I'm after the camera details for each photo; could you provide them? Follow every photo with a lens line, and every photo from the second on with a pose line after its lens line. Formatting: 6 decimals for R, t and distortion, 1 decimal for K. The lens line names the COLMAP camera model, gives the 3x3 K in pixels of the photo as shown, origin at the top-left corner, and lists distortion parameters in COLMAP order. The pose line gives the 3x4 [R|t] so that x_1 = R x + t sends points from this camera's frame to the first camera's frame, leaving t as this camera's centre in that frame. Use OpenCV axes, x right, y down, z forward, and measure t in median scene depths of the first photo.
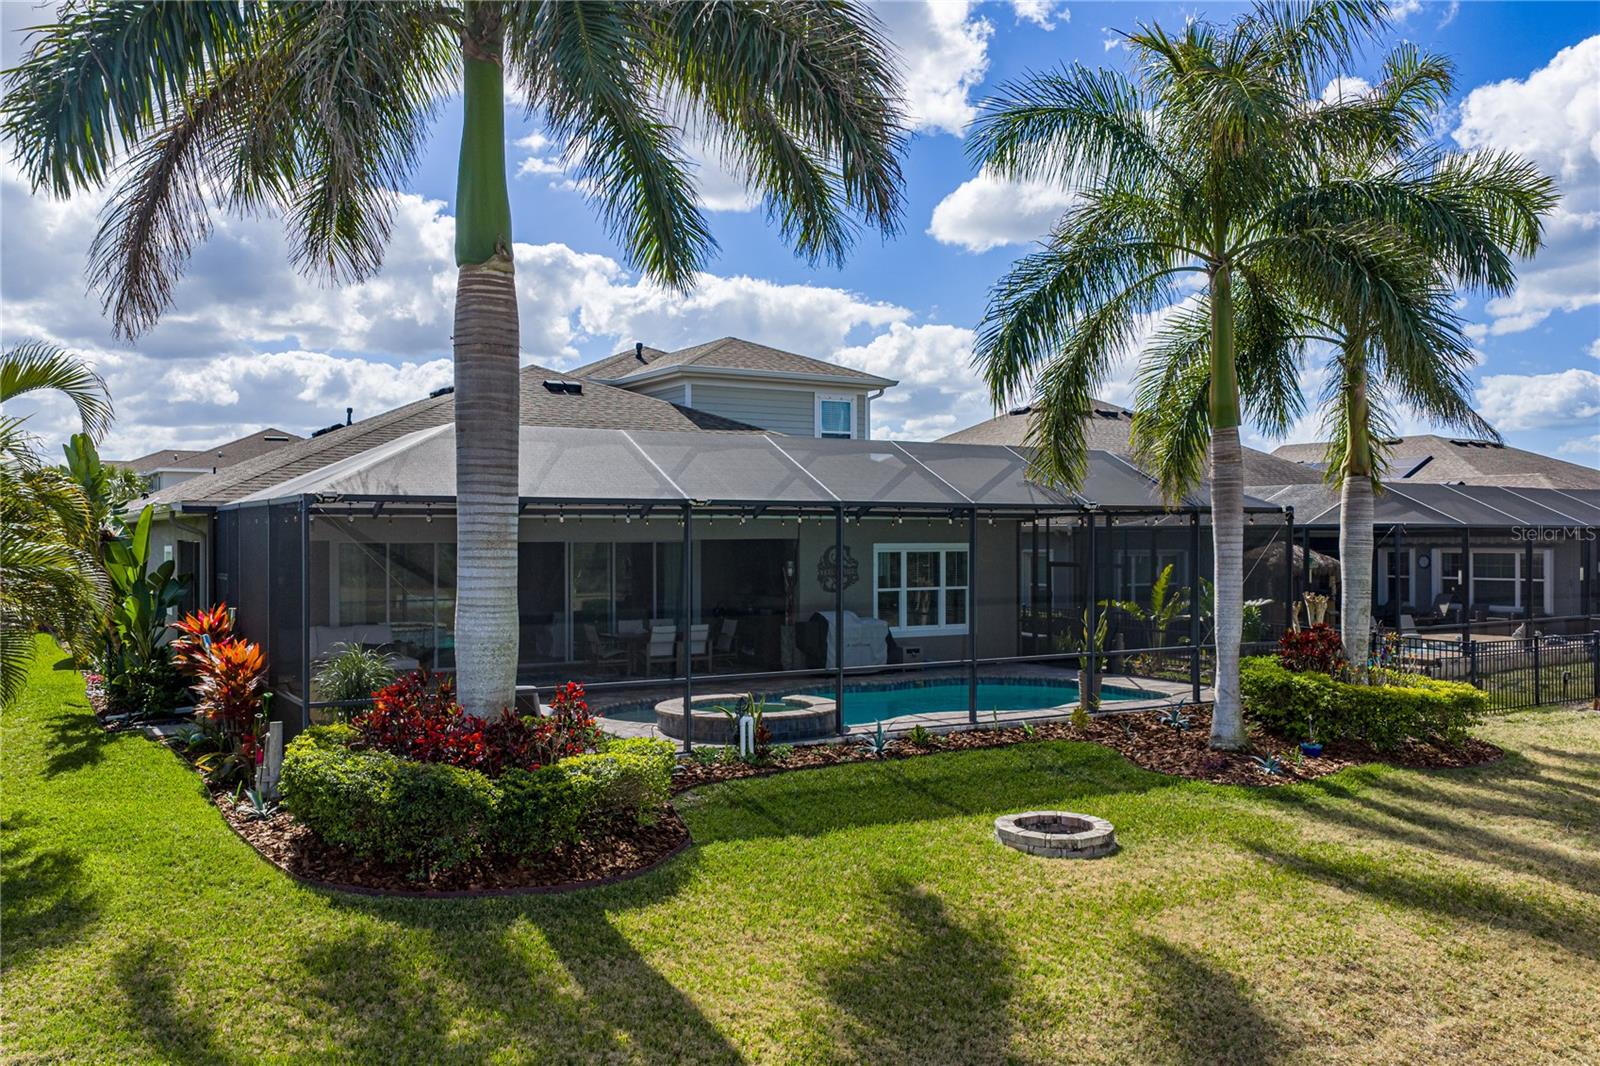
lens RADIAL K [[1324.3, 0, 803.7], [0, 1324.3, 536.0], [0, 0, 1]] dist [0.024438, -0.054092]
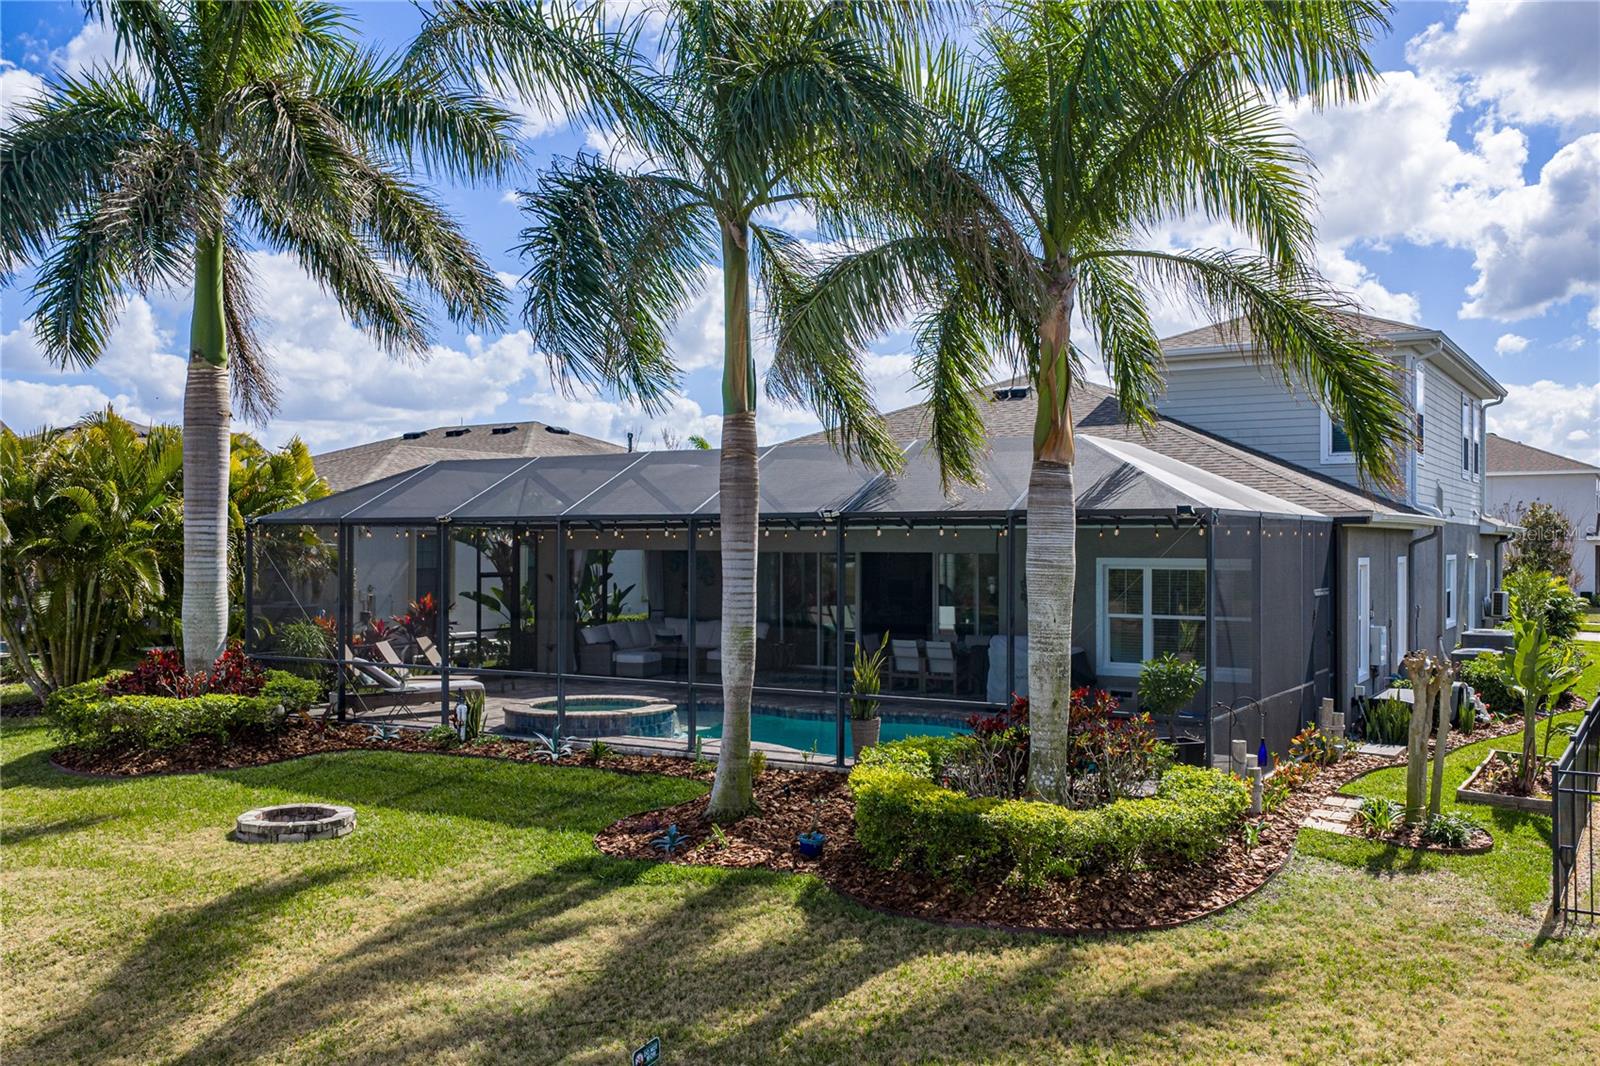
lens RADIAL K [[1324.3, 0, 803.7], [0, 1324.3, 536.0], [0, 0, 1]] dist [0.024438, -0.054092]
pose [[0.486198, 0.001486, -0.873848, 0.689574], [-0.003925, 0.999992, -0.000483, -0.007212], [0.873840, 0.003664, 0.486200, 0.444314]]
